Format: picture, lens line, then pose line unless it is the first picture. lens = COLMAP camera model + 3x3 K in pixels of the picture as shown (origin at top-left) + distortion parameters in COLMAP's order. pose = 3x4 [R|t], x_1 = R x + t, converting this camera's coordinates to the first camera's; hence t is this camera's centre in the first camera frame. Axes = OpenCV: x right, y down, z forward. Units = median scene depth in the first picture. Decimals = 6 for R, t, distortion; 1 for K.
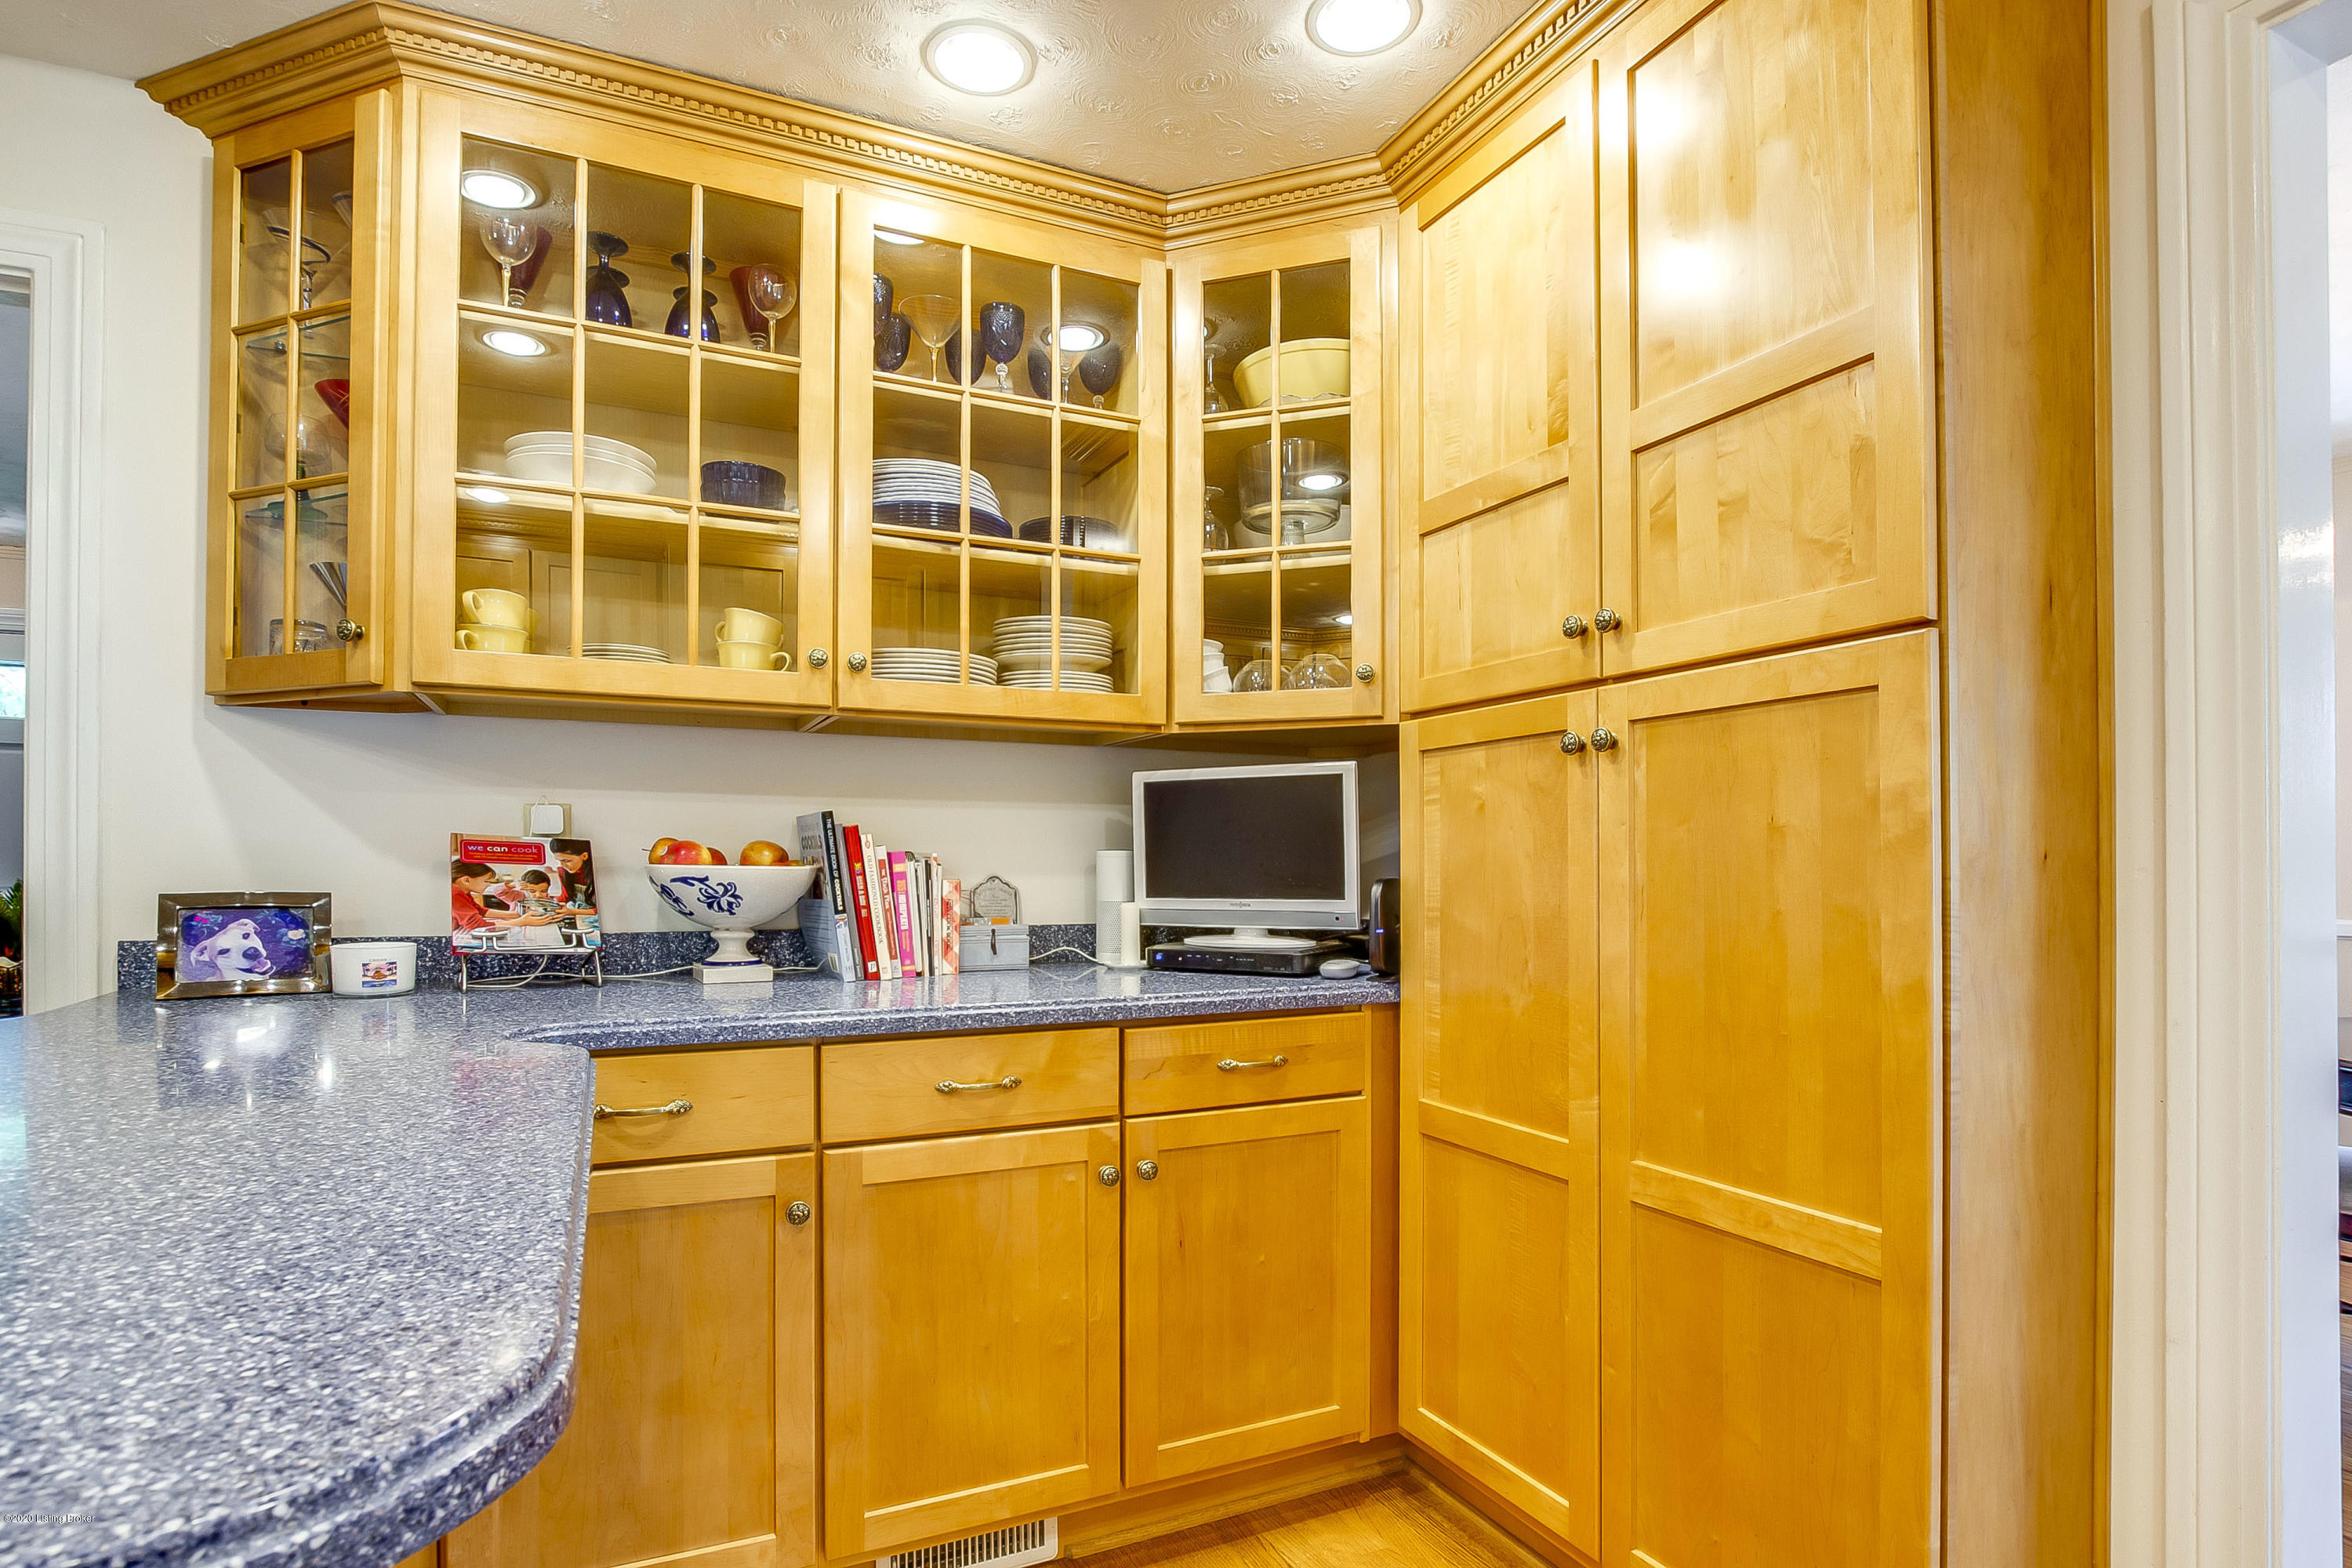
lens RADIAL K [[1142.1, 0, 1134.8], [0, 1142.1, 848.2], [0, 0, 1]] dist [-0.019428, 0.002687]
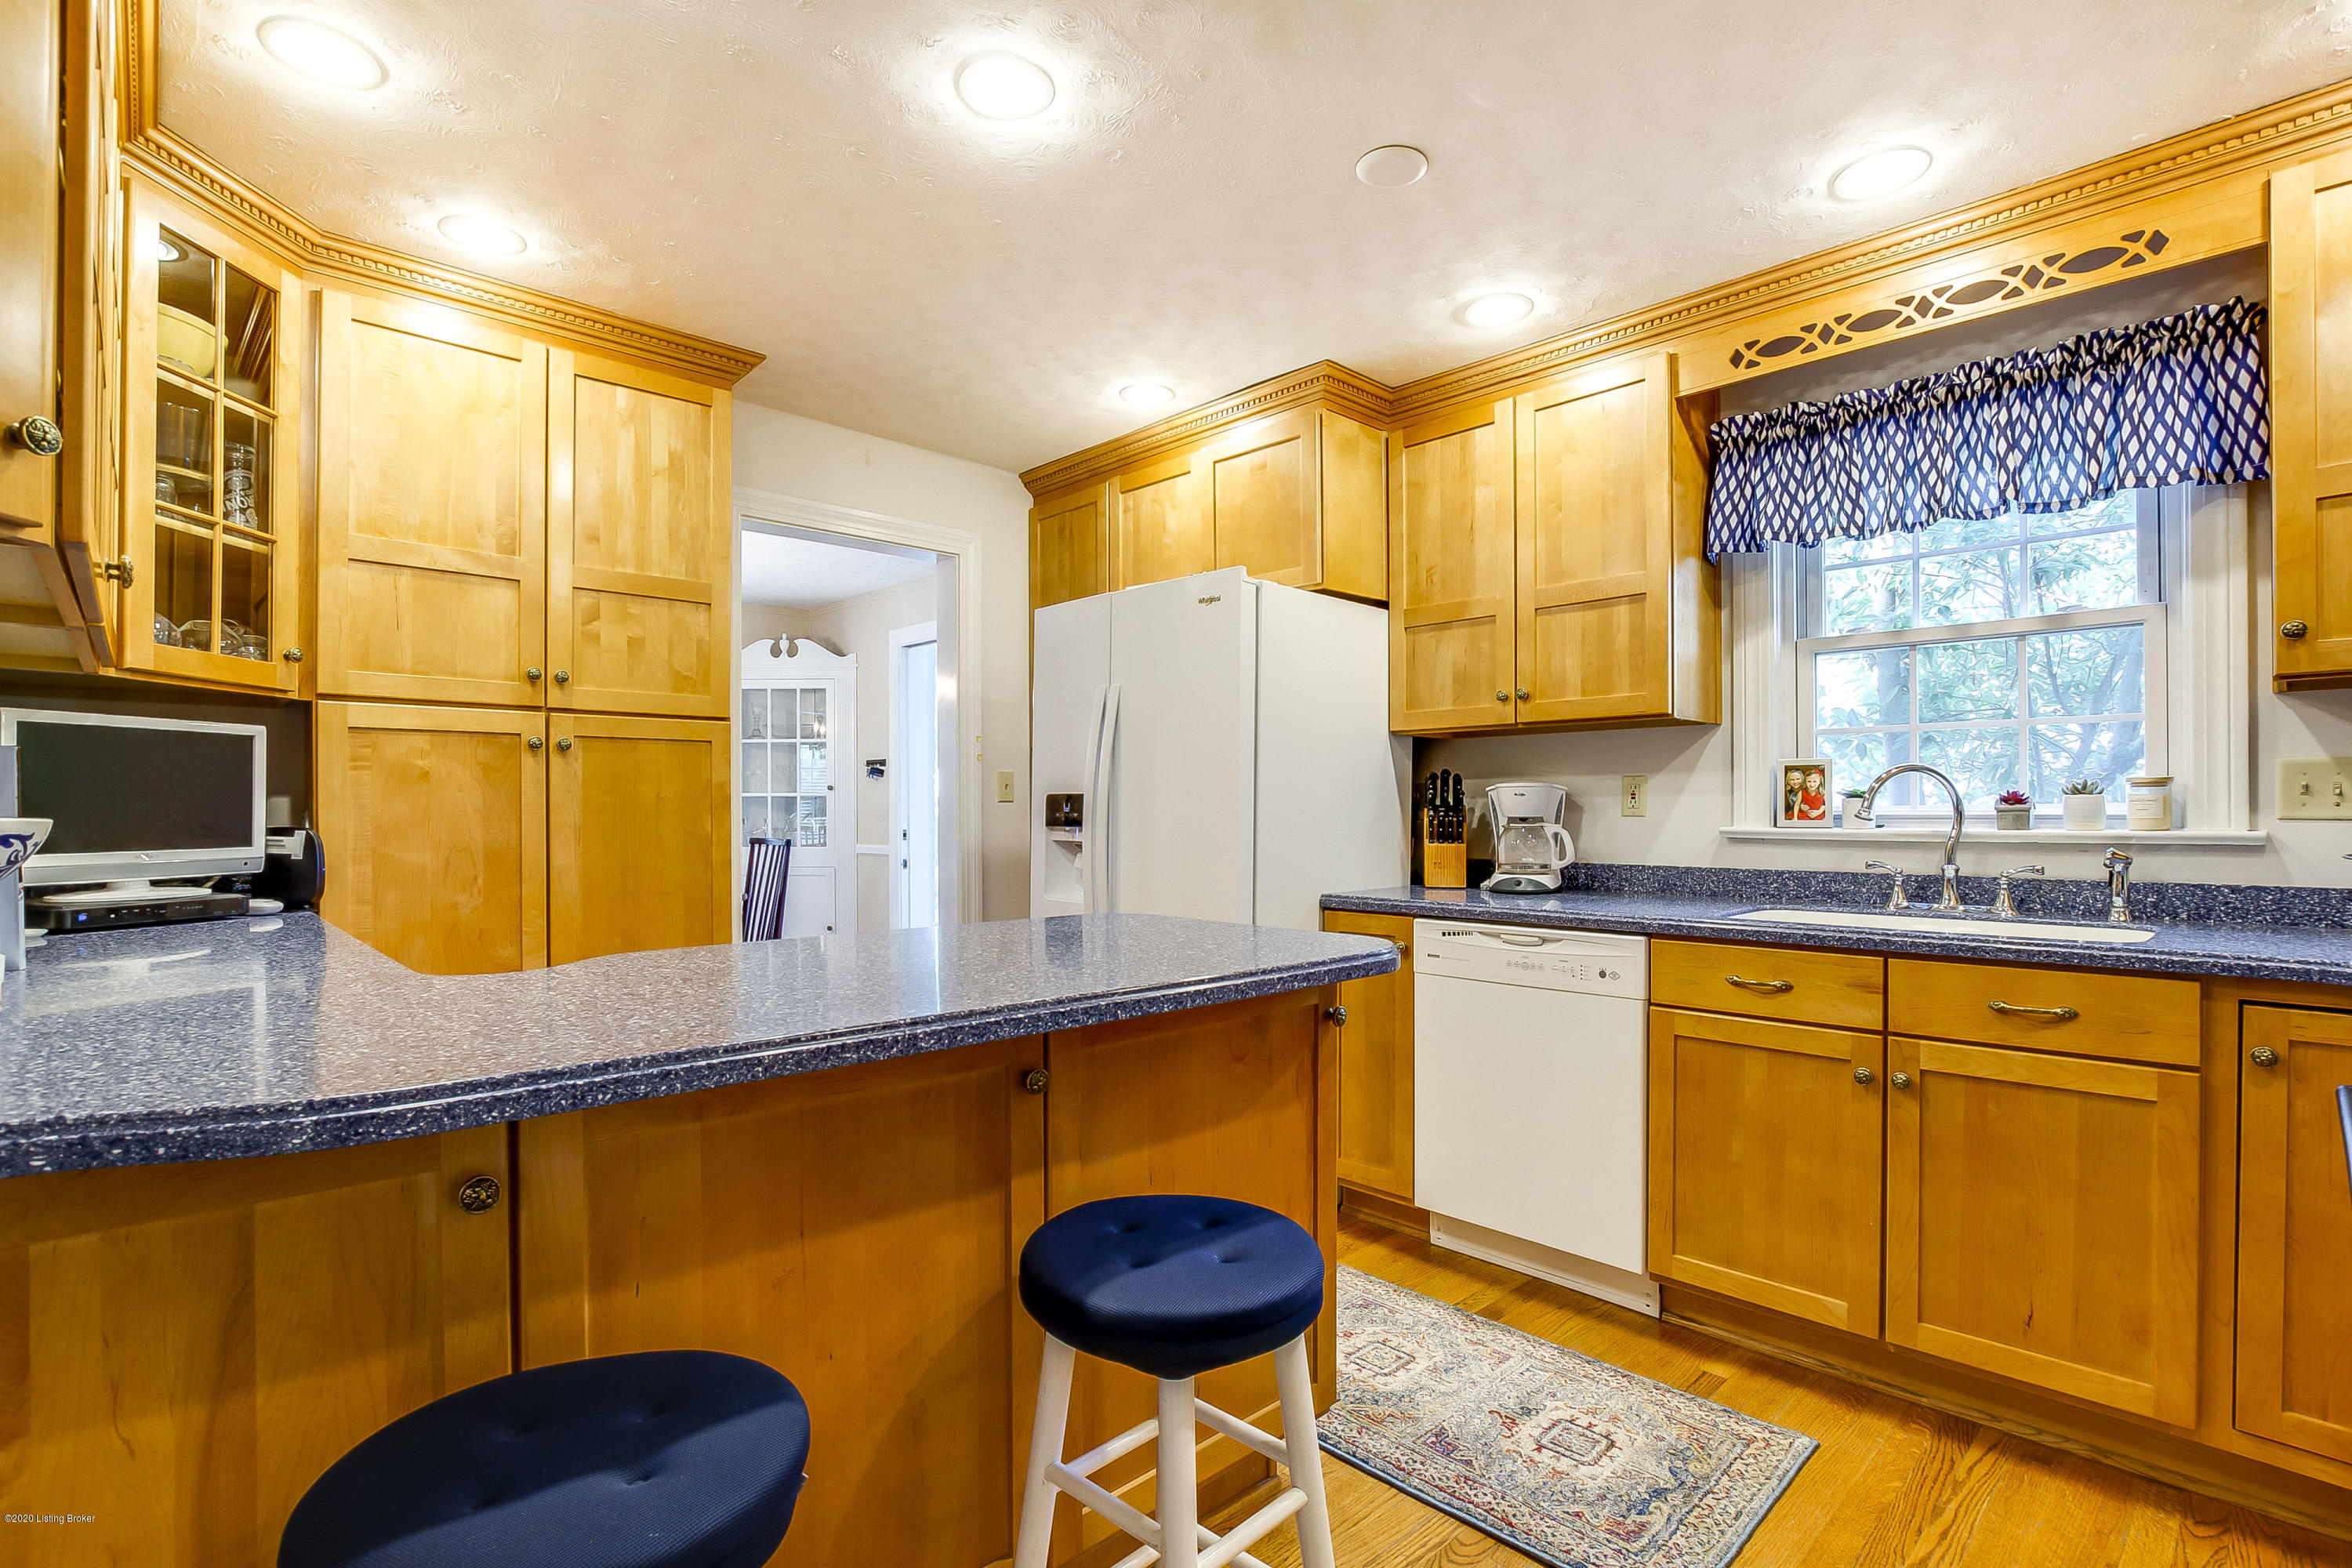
lens RADIAL K [[1142.1, 0, 1176.6], [0, 1142.1, 798.2], [0, 0, 1]] dist [-0.019428, 0.002687]
pose [[-0.307048, 0.007142, 0.951667, -1.176206], [-0.017279, 0.999765, -0.013078, -0.004226], [-0.951537, -0.020460, -0.306852, 0.471503]]
